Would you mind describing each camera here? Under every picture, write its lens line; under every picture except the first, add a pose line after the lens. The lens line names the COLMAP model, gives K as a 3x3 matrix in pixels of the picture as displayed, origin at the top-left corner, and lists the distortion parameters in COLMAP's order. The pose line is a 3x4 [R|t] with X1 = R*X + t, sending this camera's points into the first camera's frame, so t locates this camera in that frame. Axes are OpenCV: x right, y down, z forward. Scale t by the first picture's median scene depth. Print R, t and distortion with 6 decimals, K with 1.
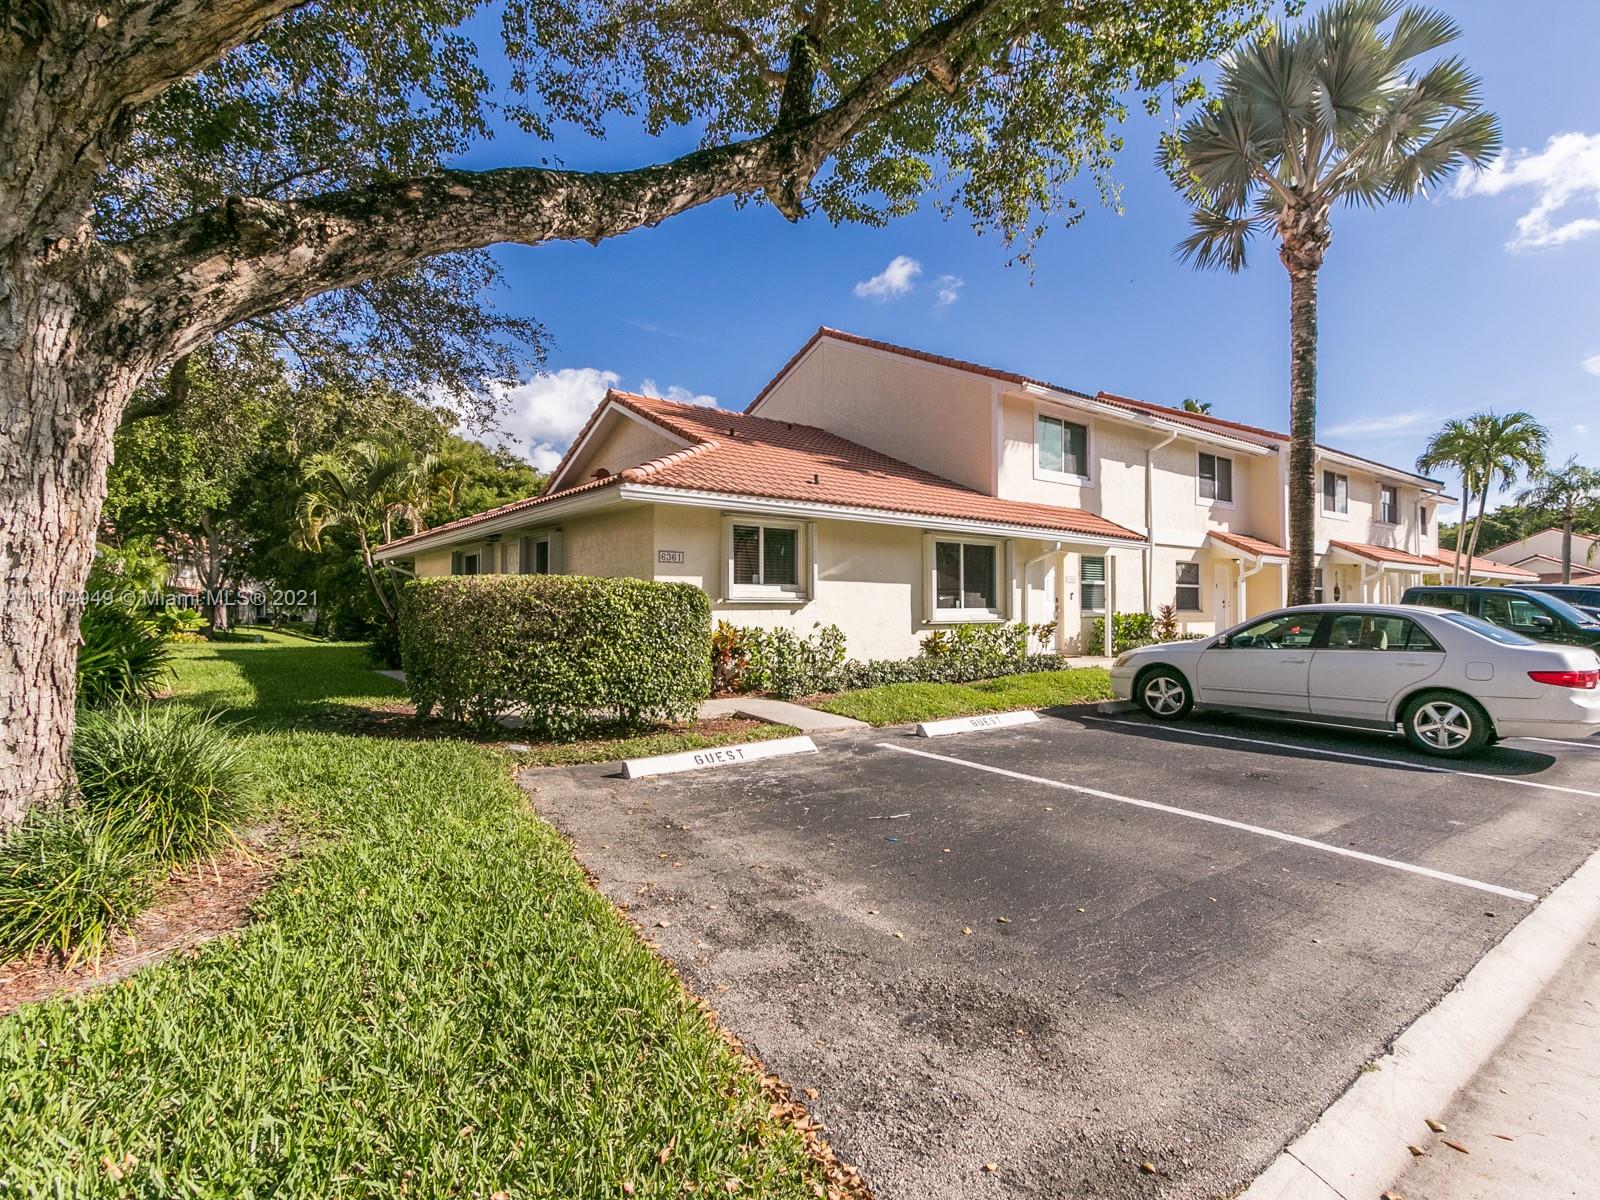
lens RADIAL K [[732.9, 0, 800.0], [0, 732.9, 600.0], [0, 0, 1]] dist [0.000467, 0.000106]
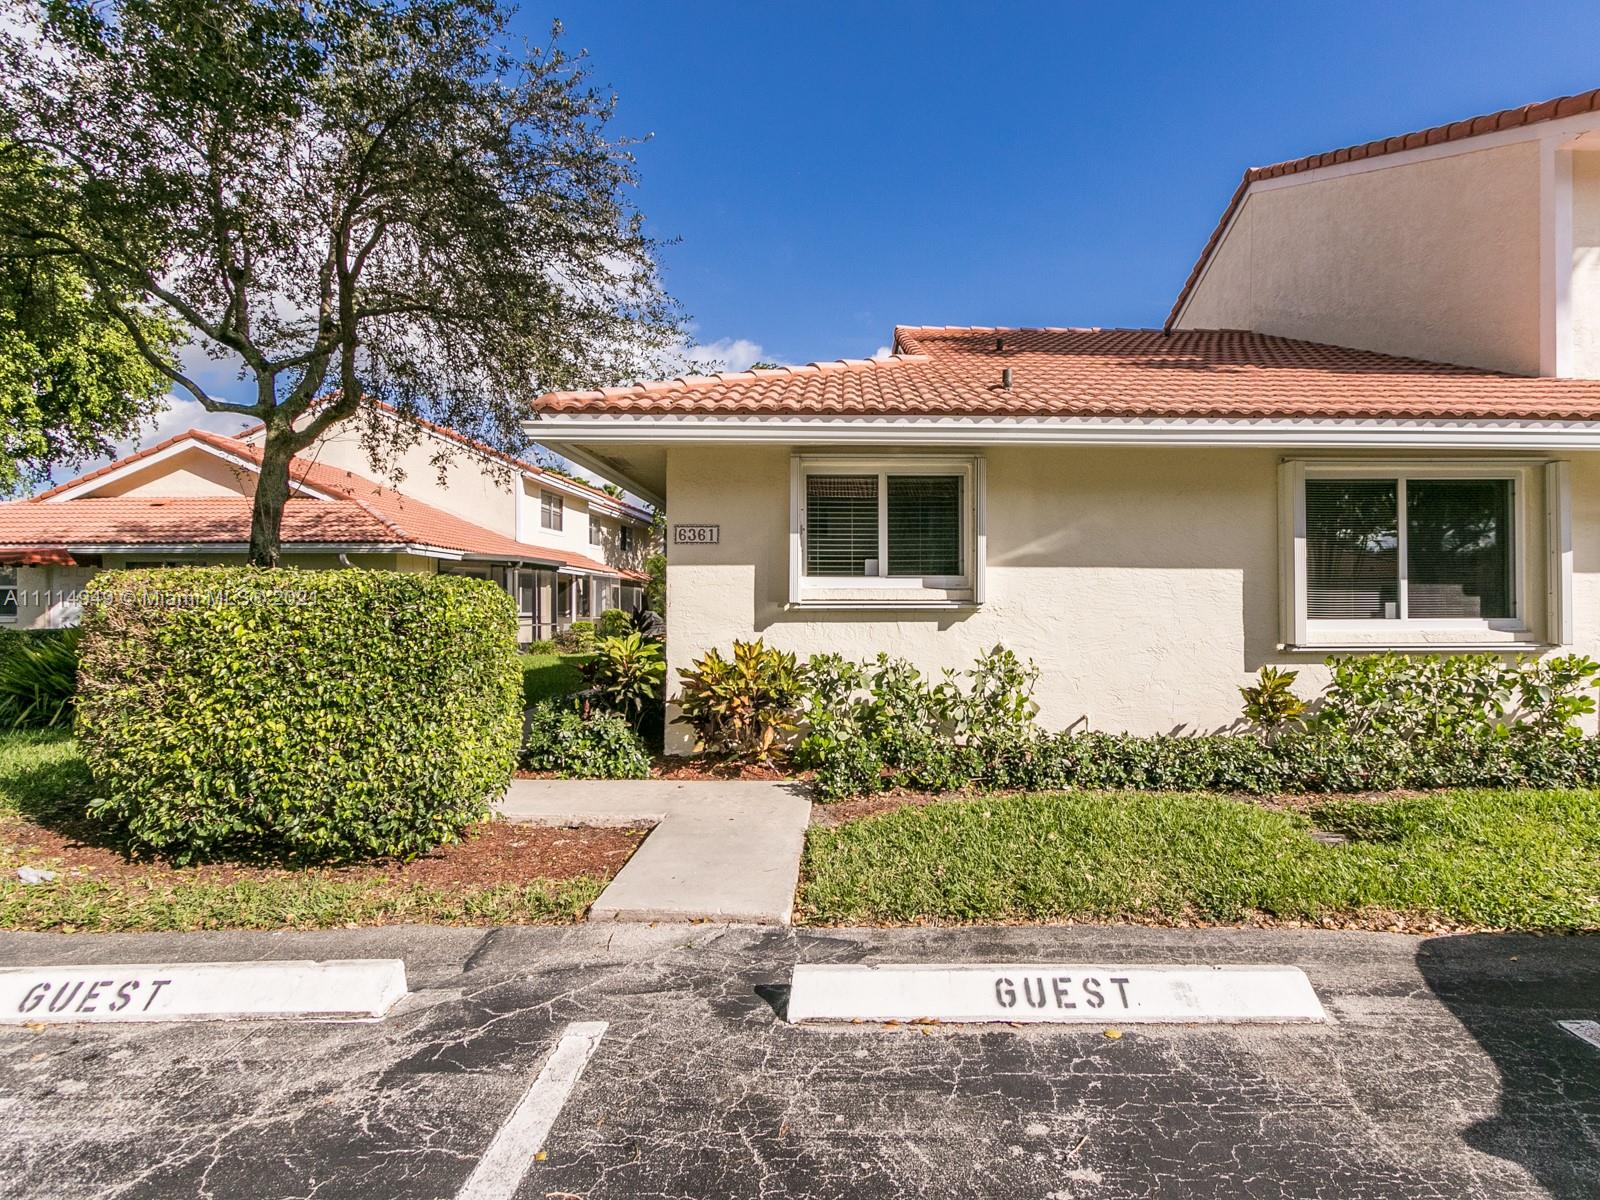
lens RADIAL K [[807.0, 0, 800.0], [0, 807.0, 600.0], [0, 0, 1]] dist [-0.014689, 0.000409]
pose [[0.808796, -0.005540, -0.588063, 0.226283], [0.005284, 0.999984, -0.002153, -0.001665], [0.588066, -0.001366, 0.808812, 0.396846]]
